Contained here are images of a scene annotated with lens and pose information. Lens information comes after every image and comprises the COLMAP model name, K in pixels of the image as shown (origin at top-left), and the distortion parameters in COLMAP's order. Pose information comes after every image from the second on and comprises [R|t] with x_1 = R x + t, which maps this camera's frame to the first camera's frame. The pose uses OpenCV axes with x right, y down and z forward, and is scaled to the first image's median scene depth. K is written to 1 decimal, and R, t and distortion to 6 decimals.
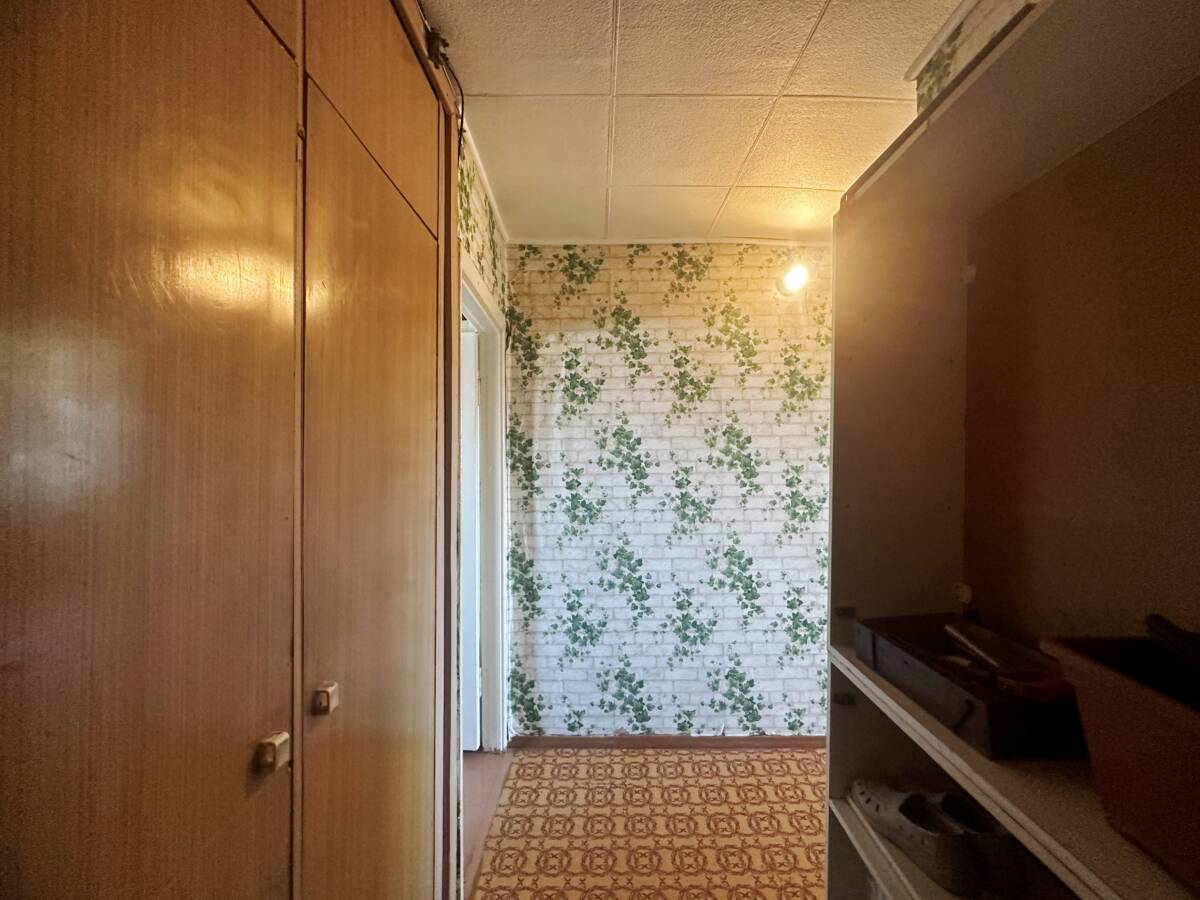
lens RADIAL K [[478.9, 0, 600.5], [0, 478.9, 445.6], [0, 0, 1]] dist [-0.000472, 0.000546]
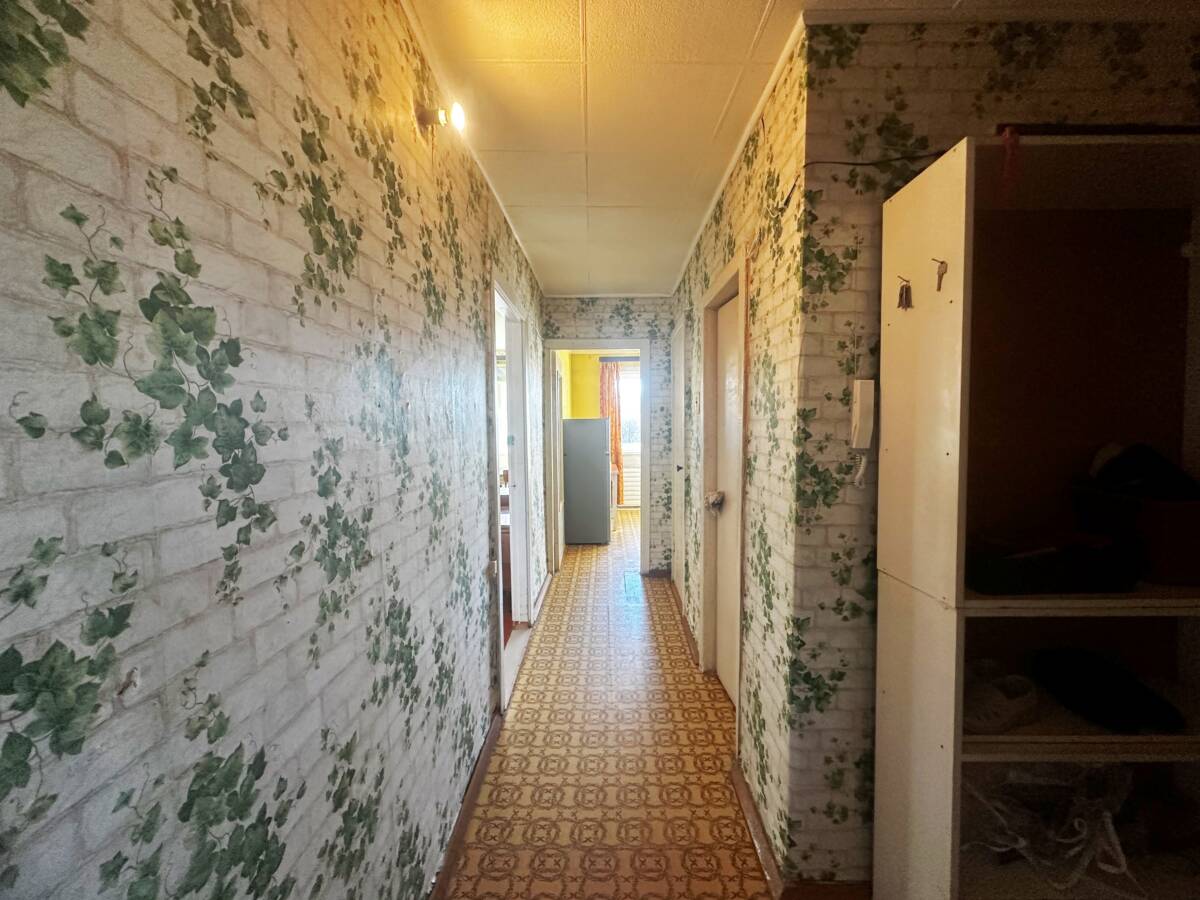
lens RADIAL K [[478.9, 0, 605.8], [0, 478.9, 448.8], [0, 0, 1]] dist [-0.000472, 0.000546]
pose [[-0.003269, -0.056591, 0.998392, -0.203363], [0.010299, 0.998343, 0.056622, 0.033917], [-0.999942, 0.010468, -0.002681, 0.783560]]
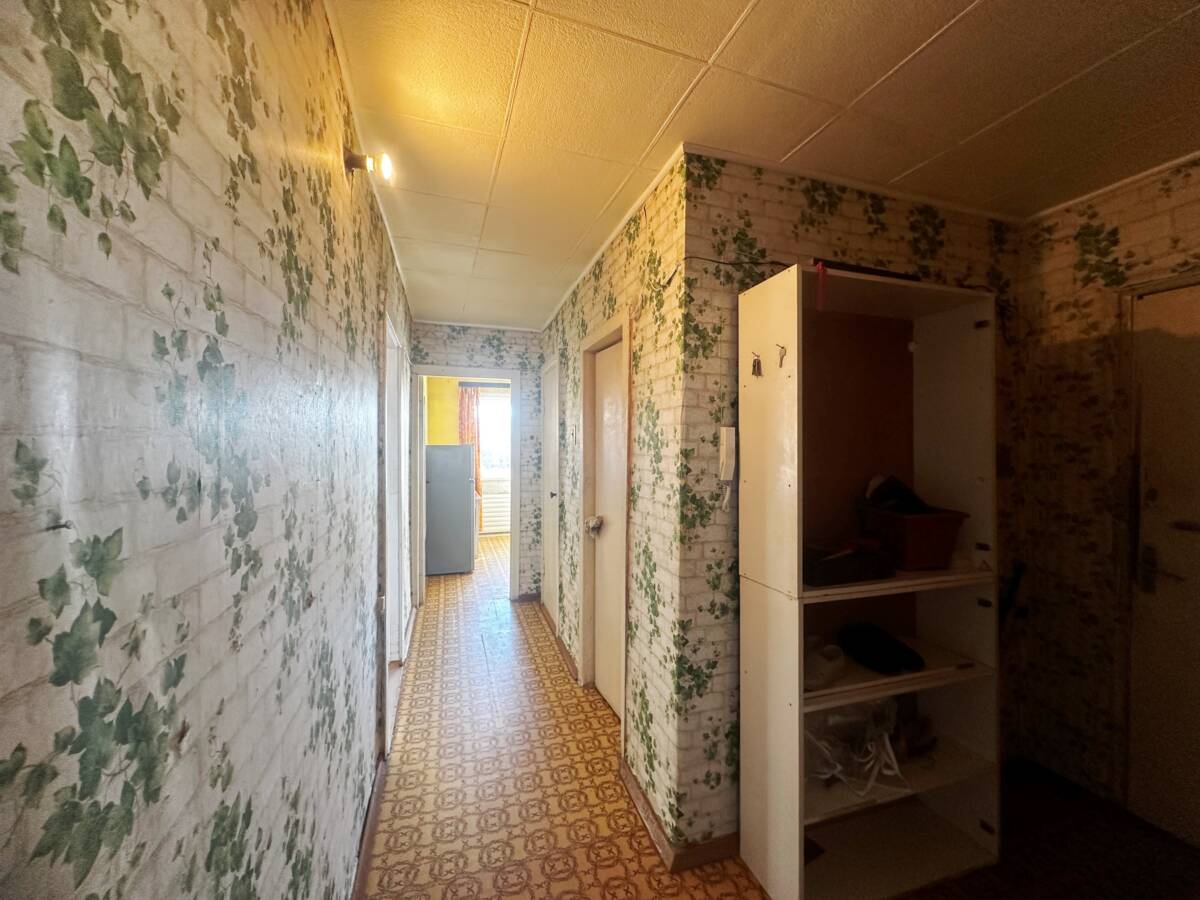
lens RADIAL K [[478.9, 0, 604.3], [0, 478.9, 448.1], [0, 0, 1]] dist [-0.000472, 0.000546]
pose [[-0.316773, -0.009100, 0.948458, -0.265196], [-0.003091, 0.999959, 0.008561, 0.014766], [-0.948496, -0.000220, -0.316788, 0.882575]]
